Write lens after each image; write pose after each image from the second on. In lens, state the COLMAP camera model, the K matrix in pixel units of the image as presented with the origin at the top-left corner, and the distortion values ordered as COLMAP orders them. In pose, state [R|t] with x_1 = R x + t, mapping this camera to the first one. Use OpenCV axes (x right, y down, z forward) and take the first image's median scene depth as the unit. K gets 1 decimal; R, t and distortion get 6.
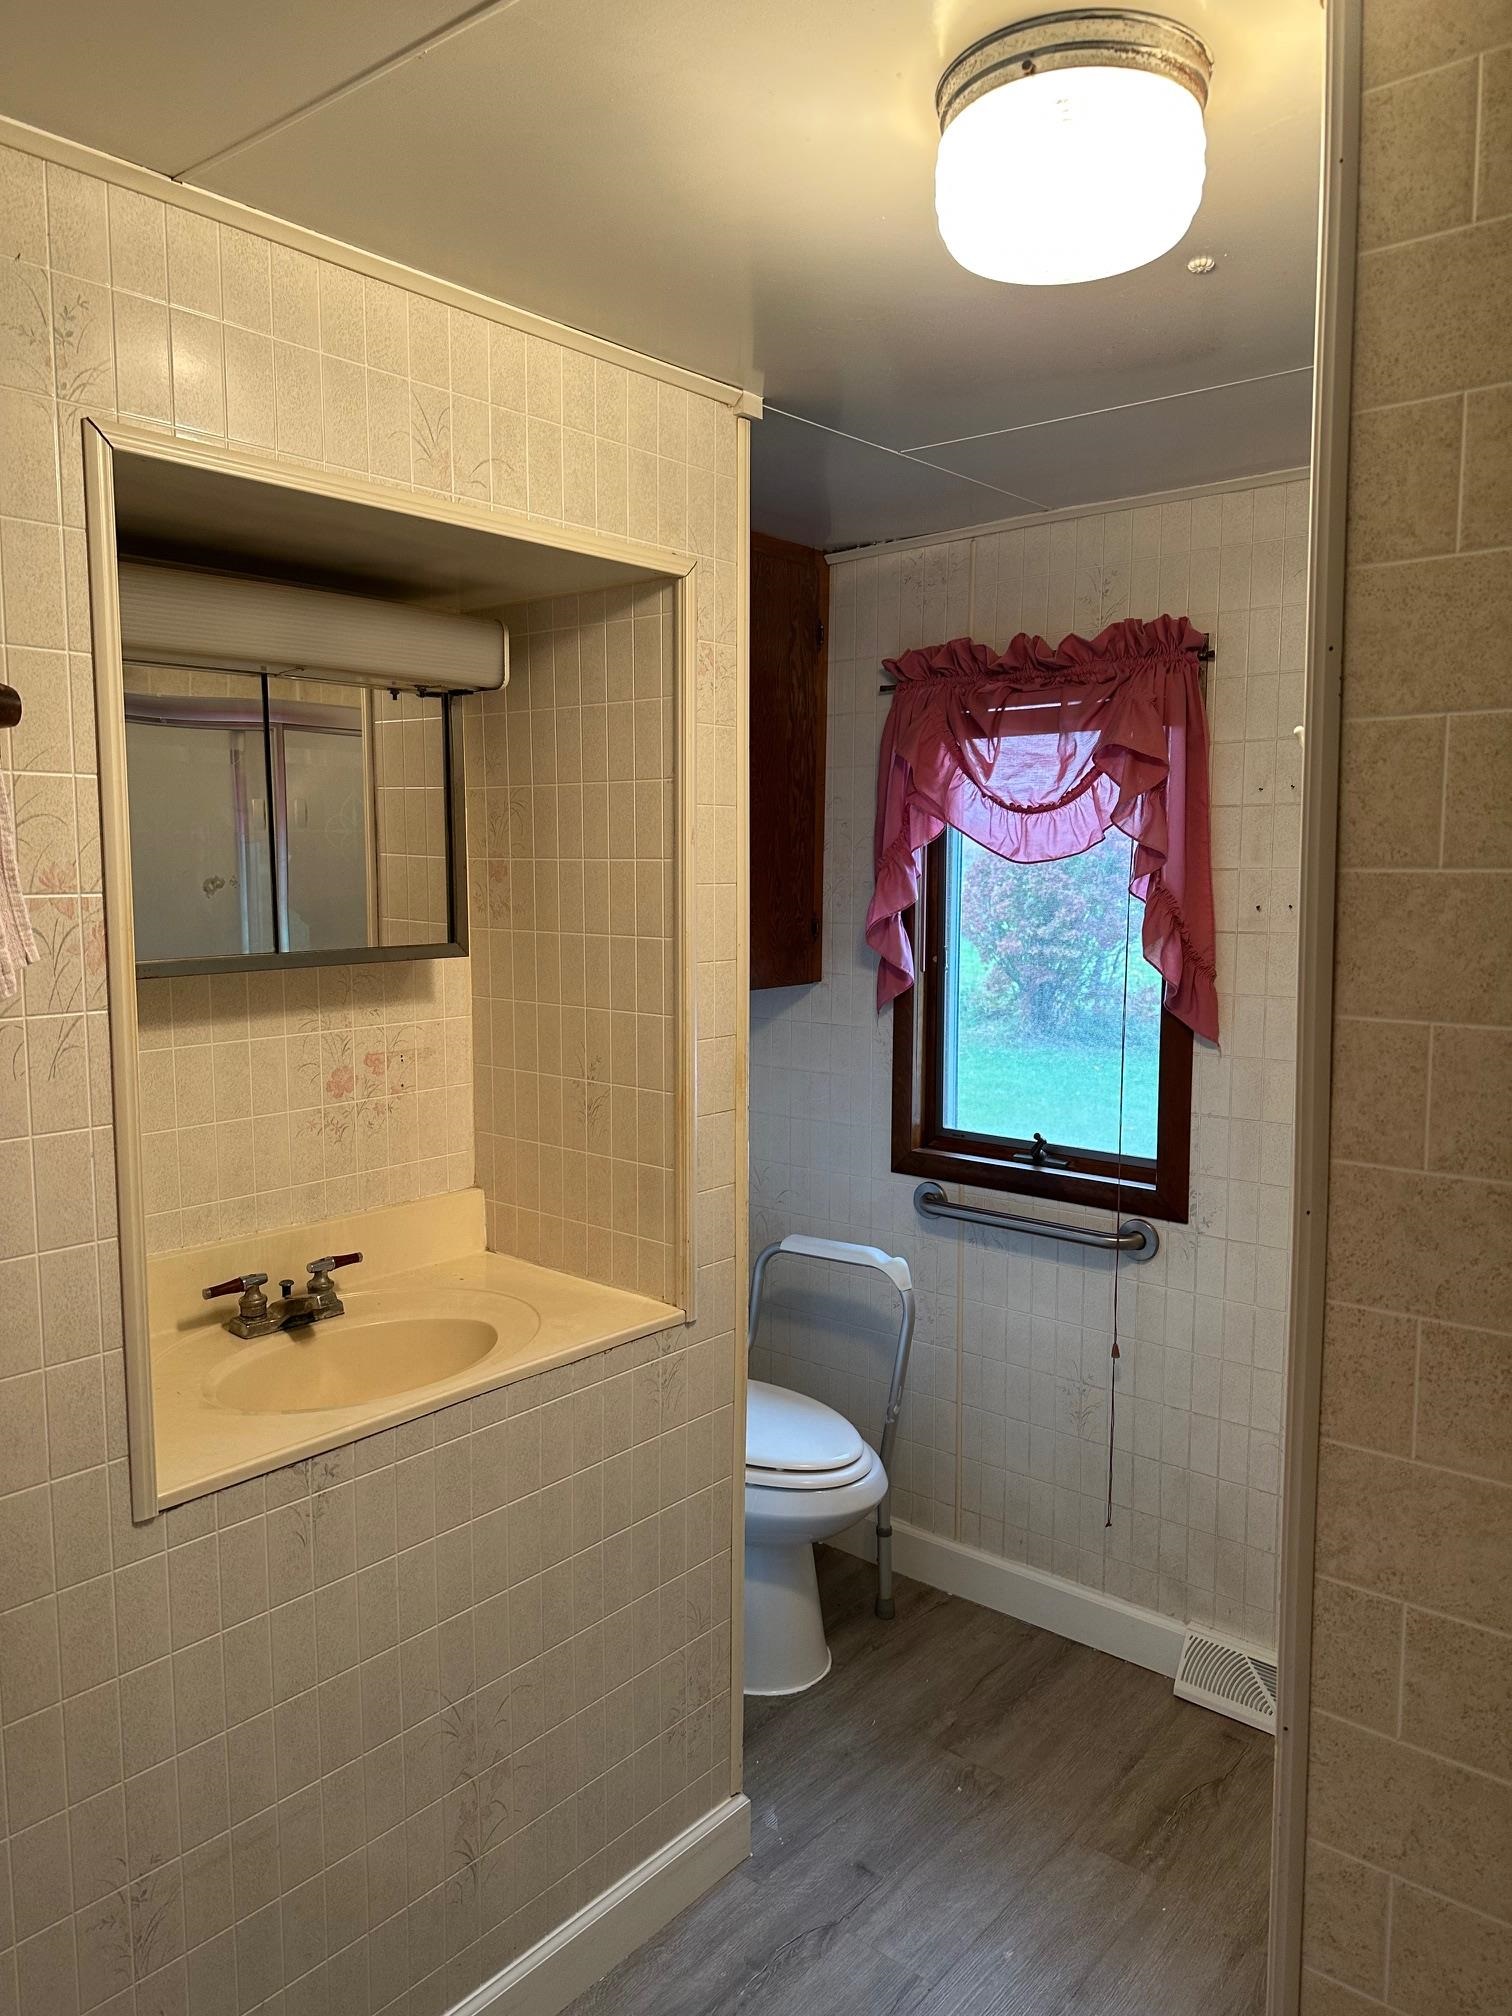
lens RADIAL K [[1413.4, 0, 747.0], [0, 1413.4, 1012.6], [0, 0, 1]] dist [0.044121, -0.059842]
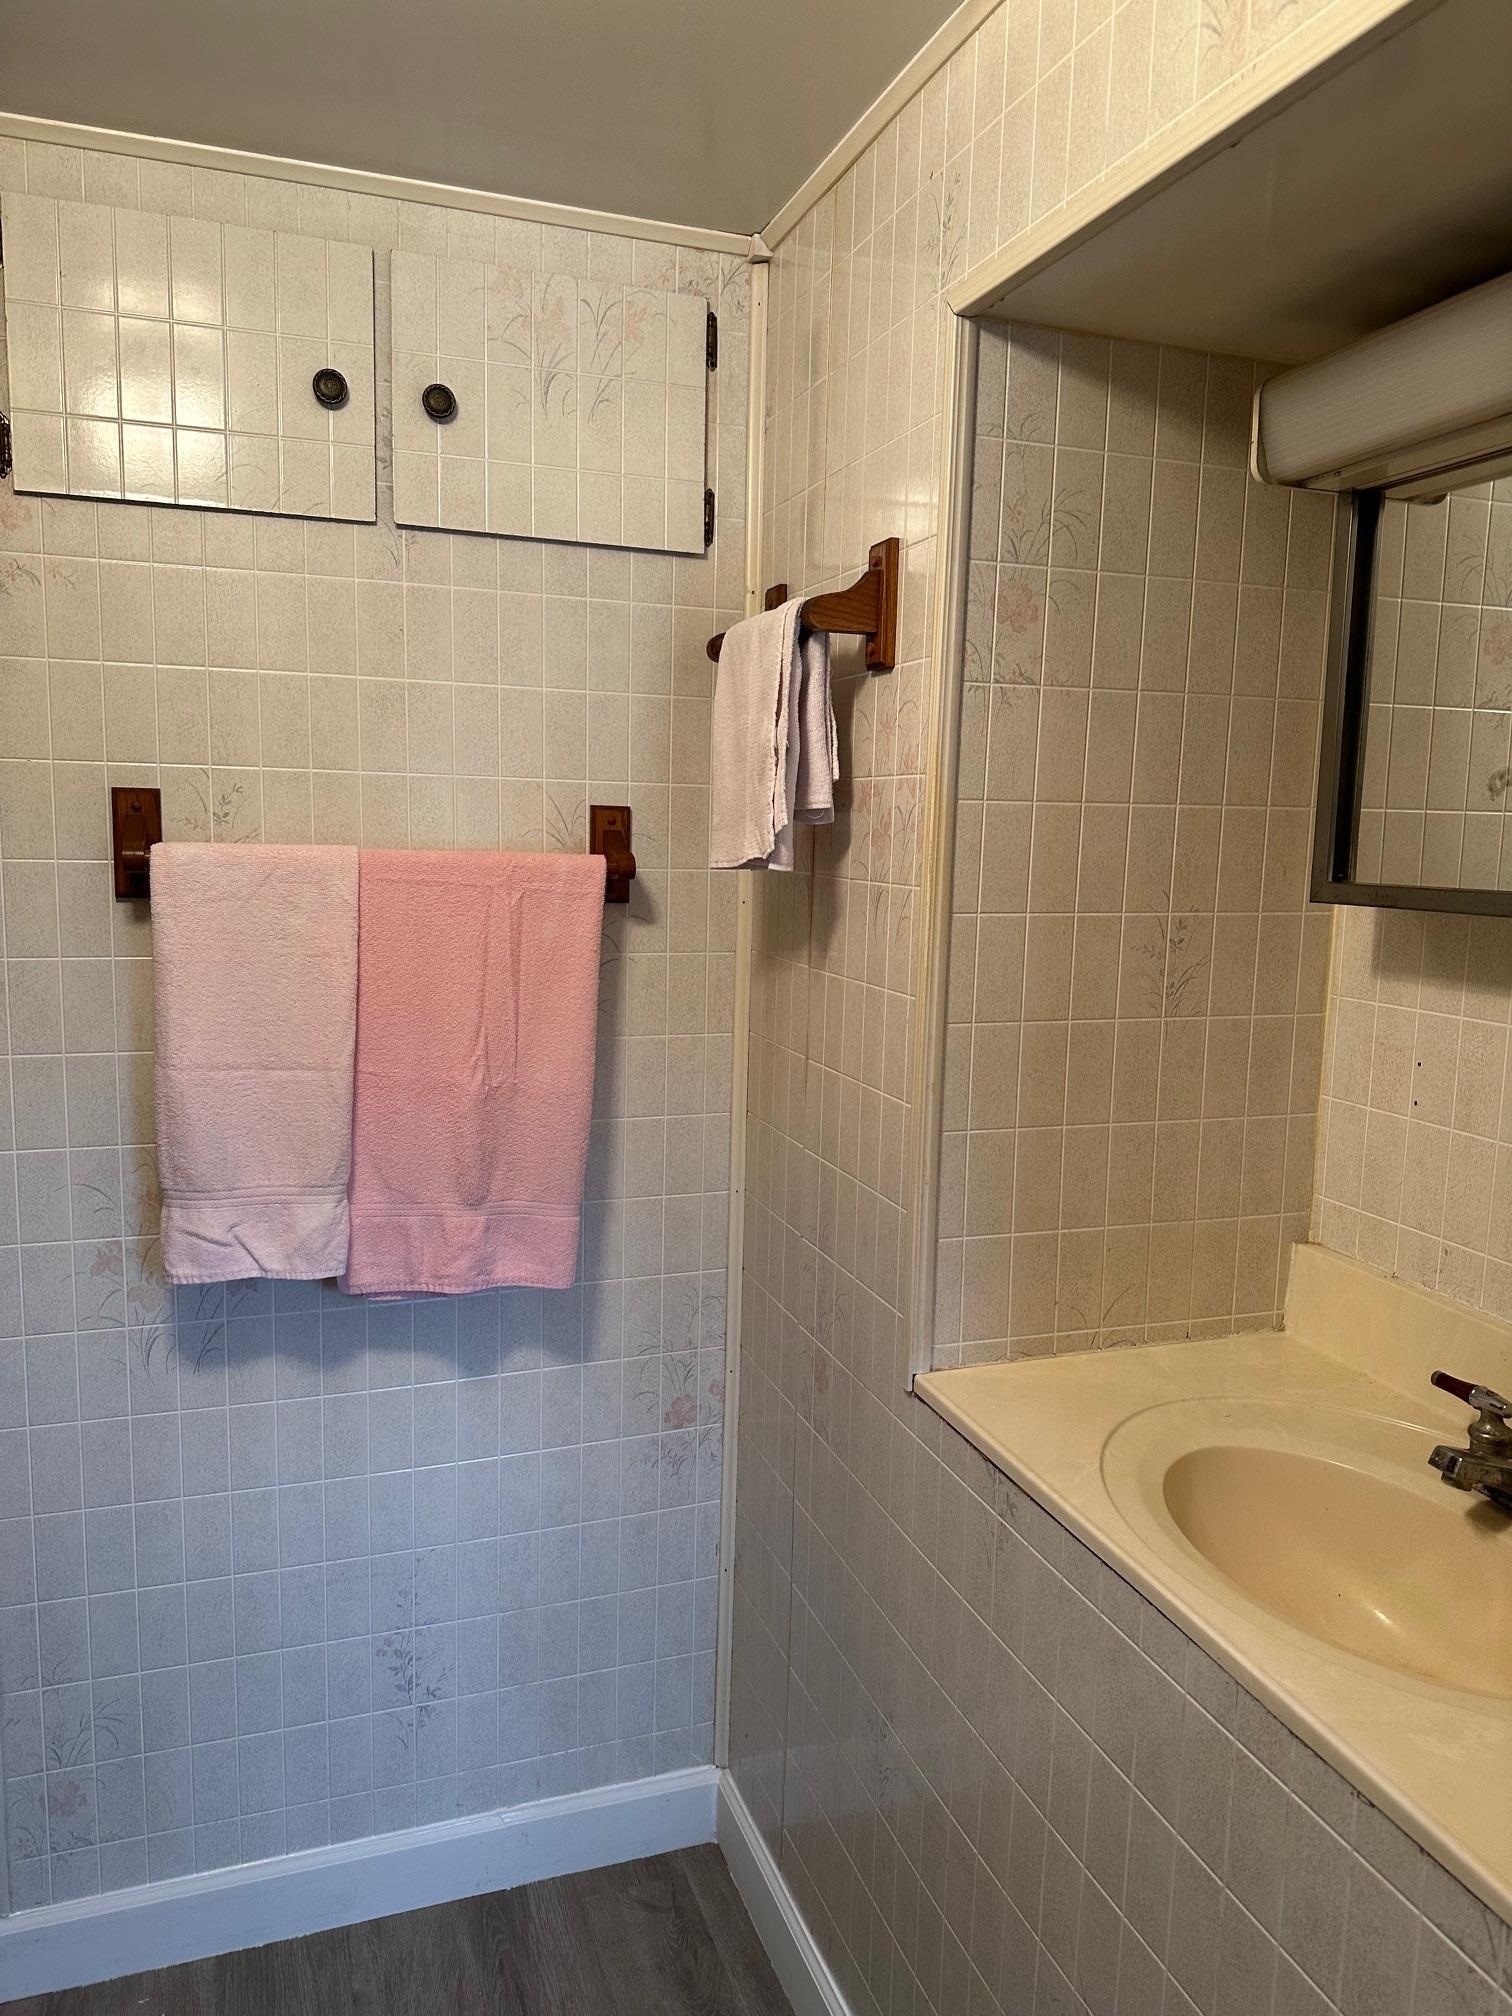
lens RADIAL K [[1413.4, 0, 759.4], [0, 1413.4, 1004.1], [0, 0, 1]] dist [0.044121, -0.059842]
pose [[-0.495596, 0.098127, -0.862993, 0.332274], [-0.124732, 0.975258, 0.182522, -0.060301], [0.859550, 0.198100, -0.471094, 0.910177]]
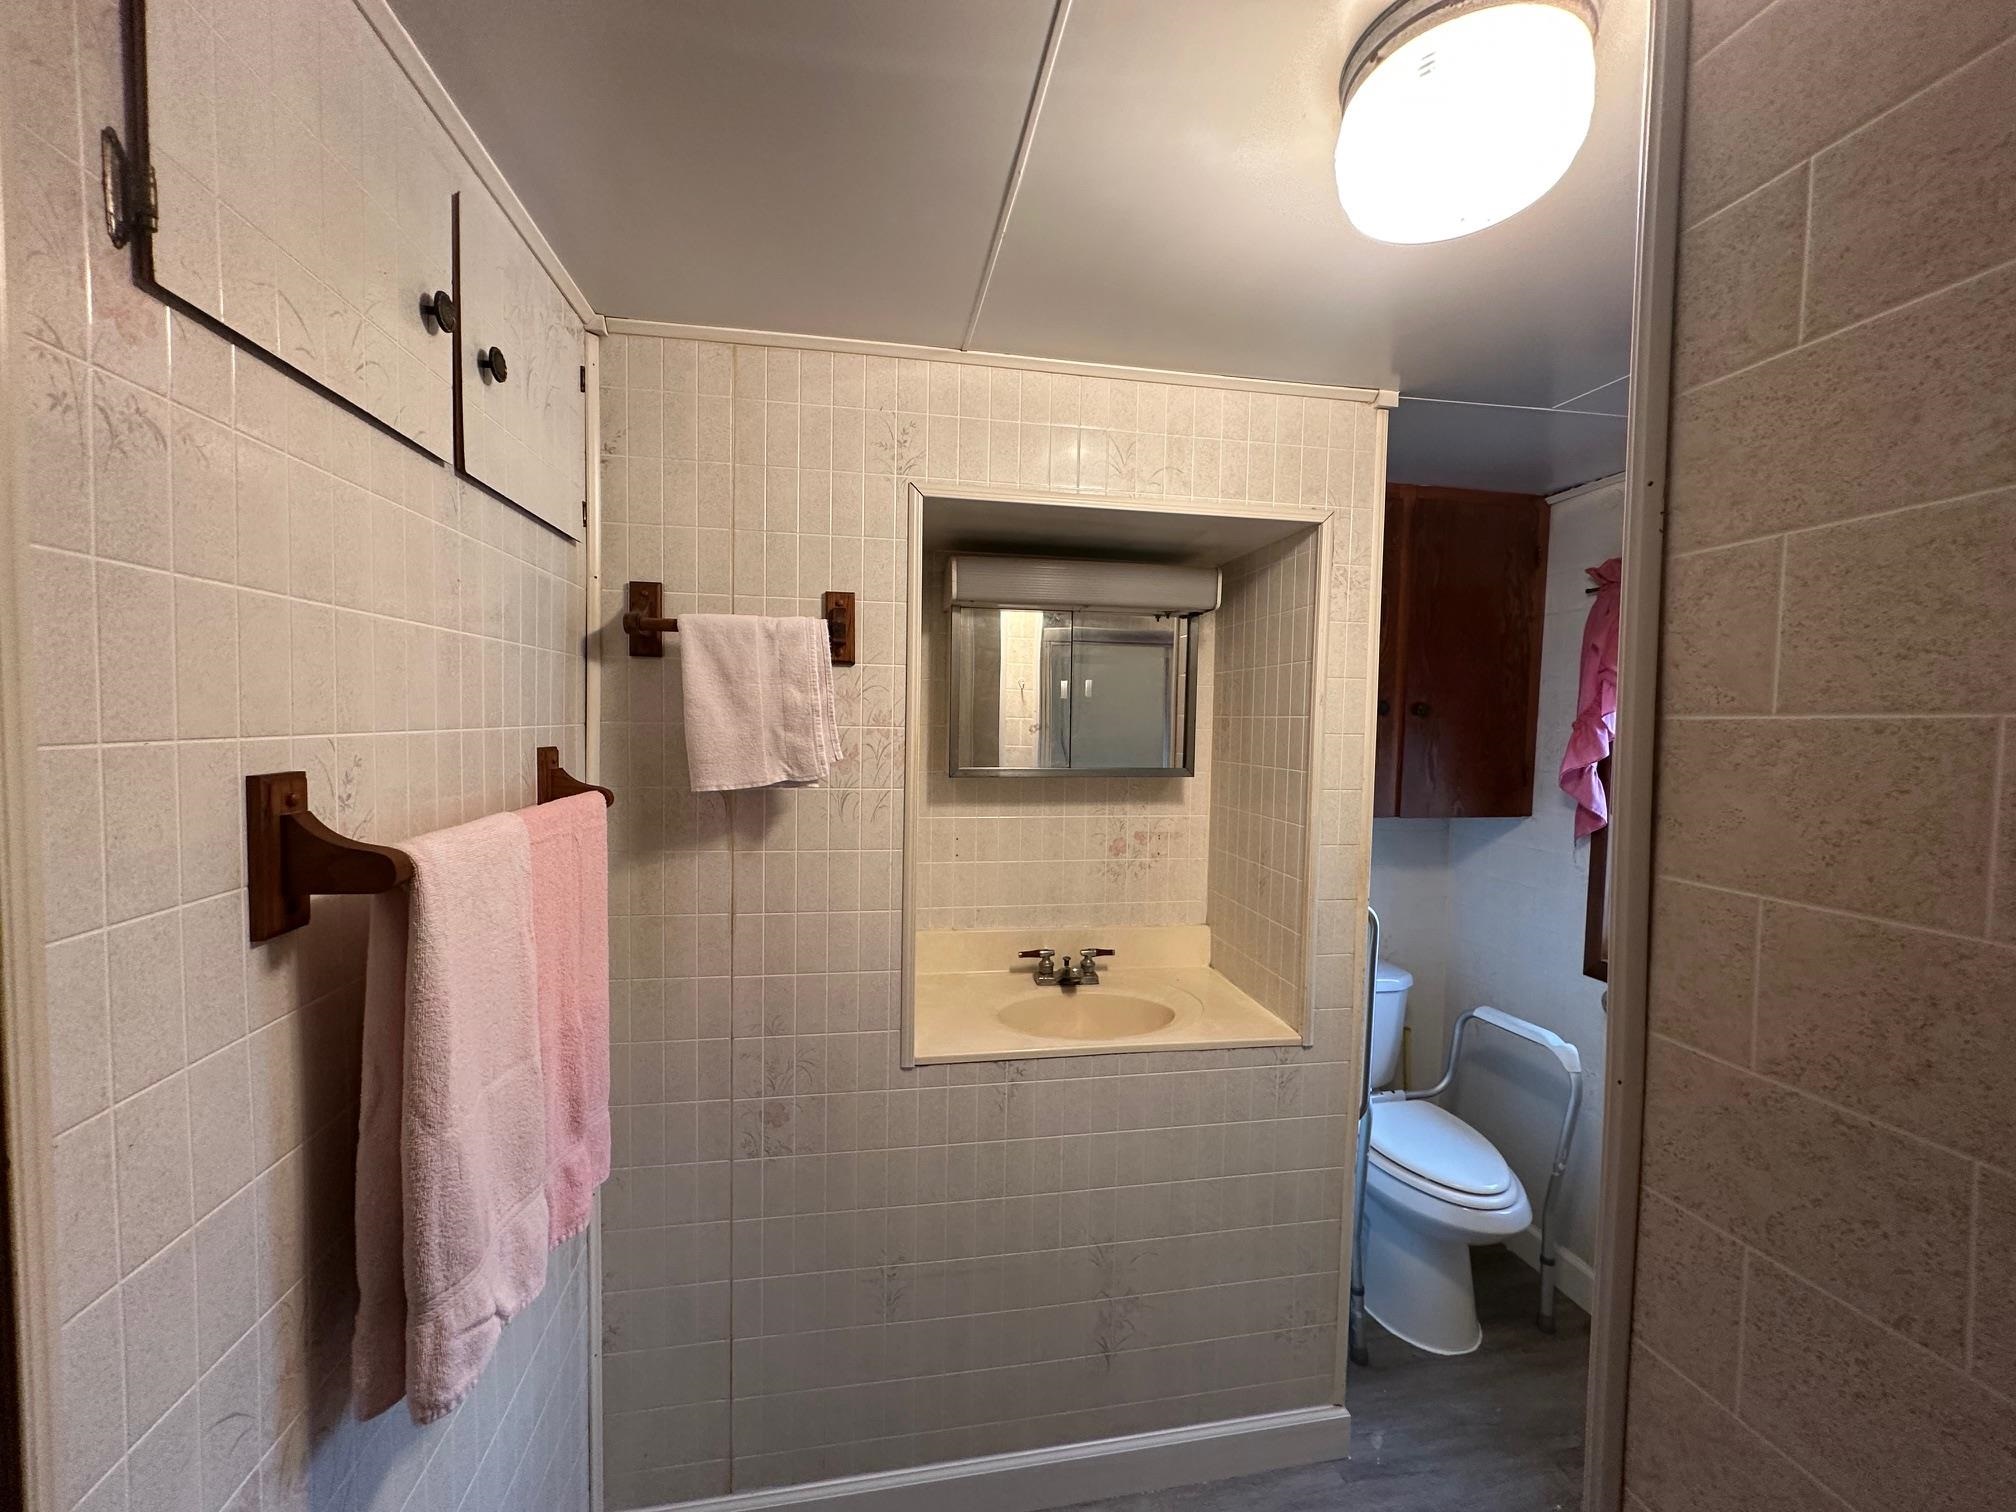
lens RADIAL K [[800.0, 0, 1009.0], [0, 800.0, 757.3], [0, 0, 1]] dist [-0.005315, 0.001792]
pose [[0.772162, 0.041695, -0.634057, 0.215408], [-0.085970, 0.995525, -0.039230, -0.008900], [0.629583, 0.084802, 0.772291, 0.171914]]
